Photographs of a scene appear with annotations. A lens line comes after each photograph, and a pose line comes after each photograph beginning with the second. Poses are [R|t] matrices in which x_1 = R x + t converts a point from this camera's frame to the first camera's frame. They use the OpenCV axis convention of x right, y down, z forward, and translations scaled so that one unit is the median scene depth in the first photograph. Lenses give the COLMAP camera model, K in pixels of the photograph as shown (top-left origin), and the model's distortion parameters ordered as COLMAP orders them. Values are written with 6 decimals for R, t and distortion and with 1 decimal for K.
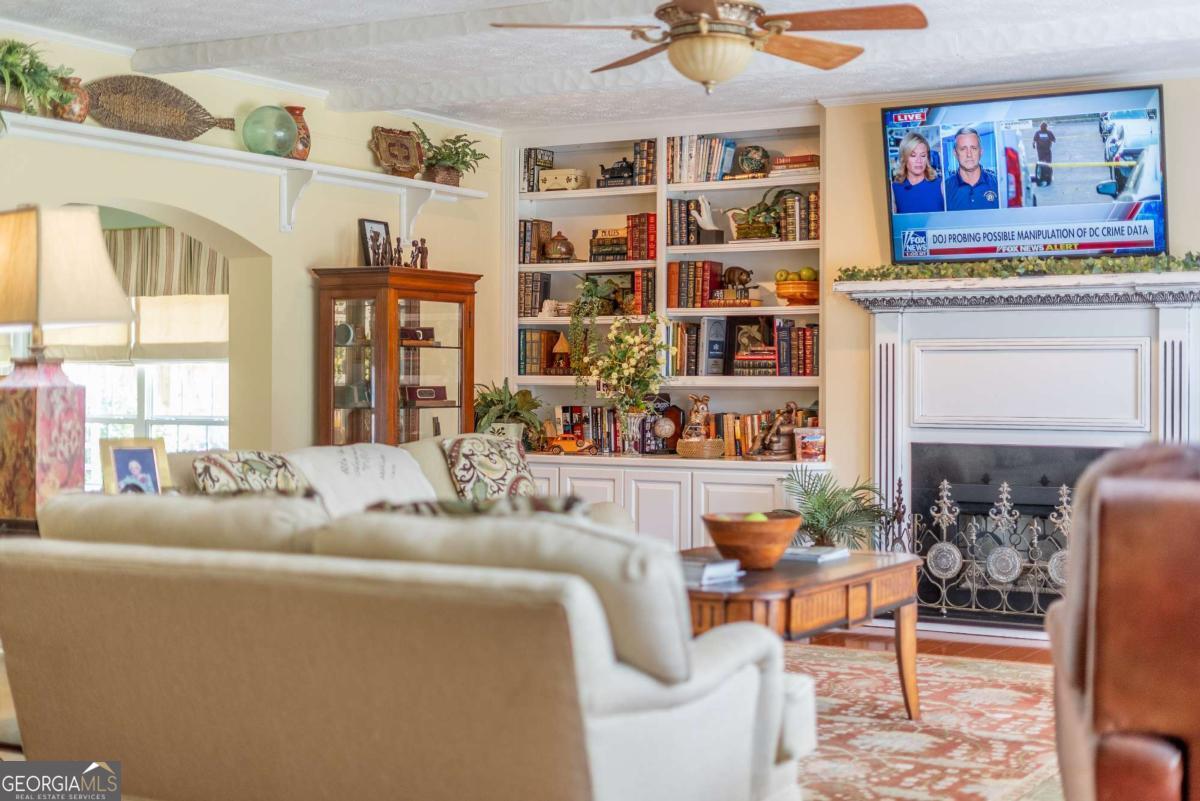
lens RADIAL K [[1794.5, 0, 599.1], [0, 1794.5, 403.4], [0, 0, 1]] dist [-0.001217, 0.000000]
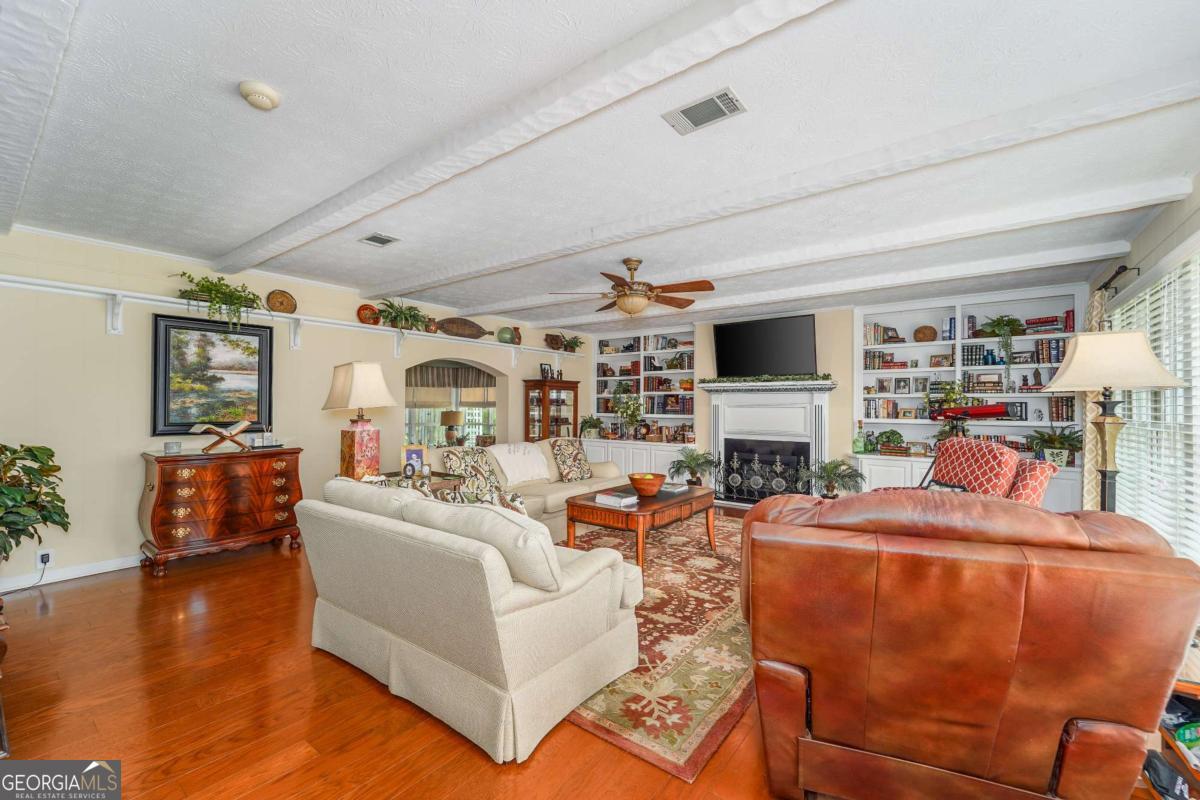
lens RADIAL K [[496.2, 0, 583.7], [0, 496.2, 404.0], [0, 0, 1]] dist [0.003028, -0.000170]
pose [[0.990169, 0.003474, -0.139835, 0.058934], [-0.005899, 0.999839, -0.016929, -0.018867], [0.139753, 0.017588, 0.990030, 0.161632]]
